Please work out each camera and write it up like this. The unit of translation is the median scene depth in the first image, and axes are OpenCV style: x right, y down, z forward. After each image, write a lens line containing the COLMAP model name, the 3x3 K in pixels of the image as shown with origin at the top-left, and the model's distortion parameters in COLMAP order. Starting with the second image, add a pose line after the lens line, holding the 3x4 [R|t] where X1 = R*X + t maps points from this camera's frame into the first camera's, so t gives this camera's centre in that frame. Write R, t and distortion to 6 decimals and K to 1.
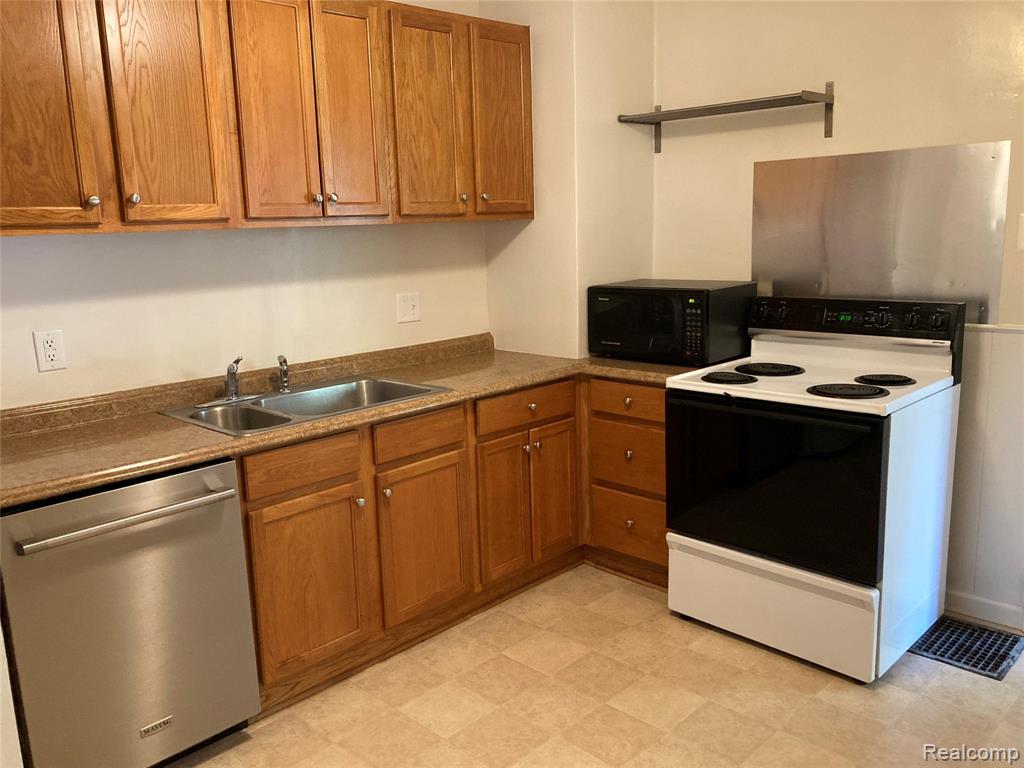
lens RADIAL K [[824.0, 0, 512.0], [0, 824.0, 384.0], [0, 0, 1]] dist [0.028713, -0.001029]
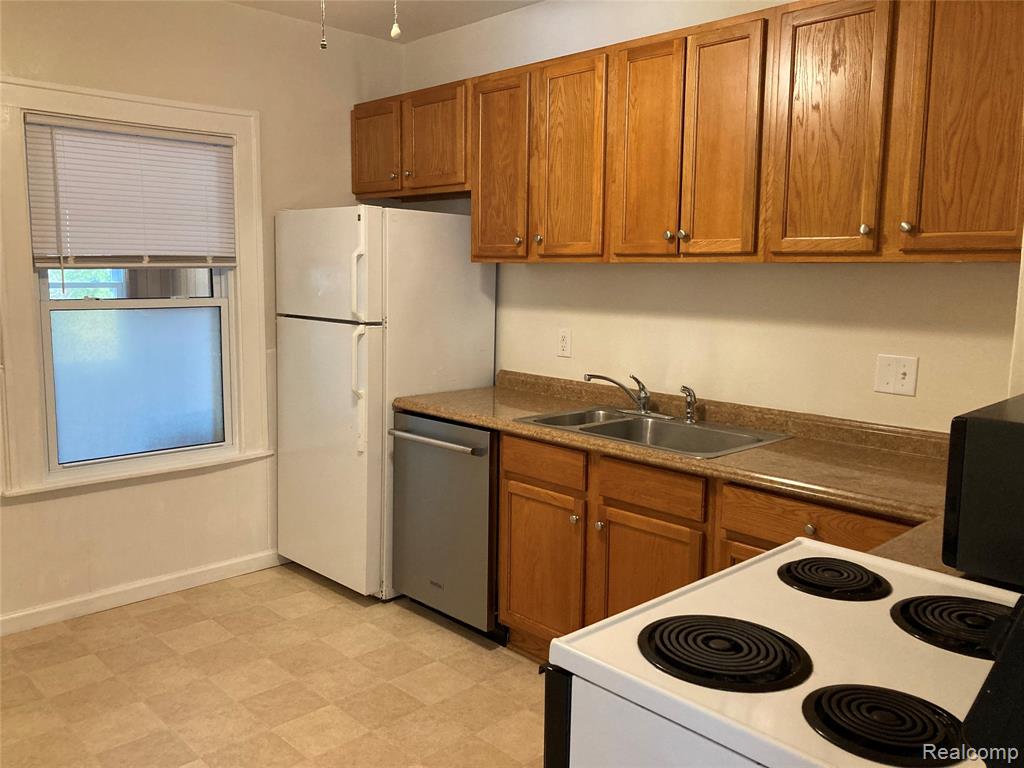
lens RADIAL K [[857.5, 0, 512.0], [0, 857.5, 384.0], [0, 0, 1]] dist [0.123354, -0.167137]
pose [[-0.027020, 0.170405, -0.985004, 0.822195], [-0.203940, 0.963699, 0.172314, -0.186156], [0.978611, 0.205537, 0.008713, 0.812384]]
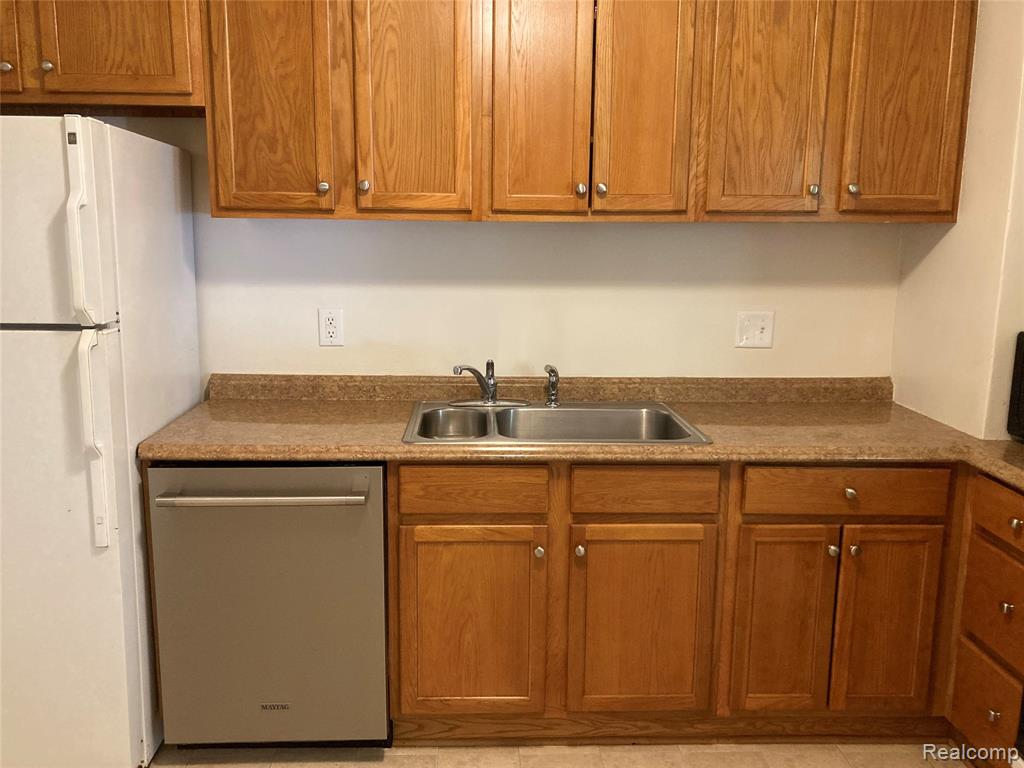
lens RADIAL K [[840.8, 0, 512.0], [0, 840.8, 384.0], [0, 0, 1]] dist [0.078016, -0.114772]
pose [[0.726211, 0.168402, -0.666528, 0.314993], [-0.167050, 0.983701, 0.066529, -0.070875], [0.666867, 0.063030, 0.742506, 0.310579]]
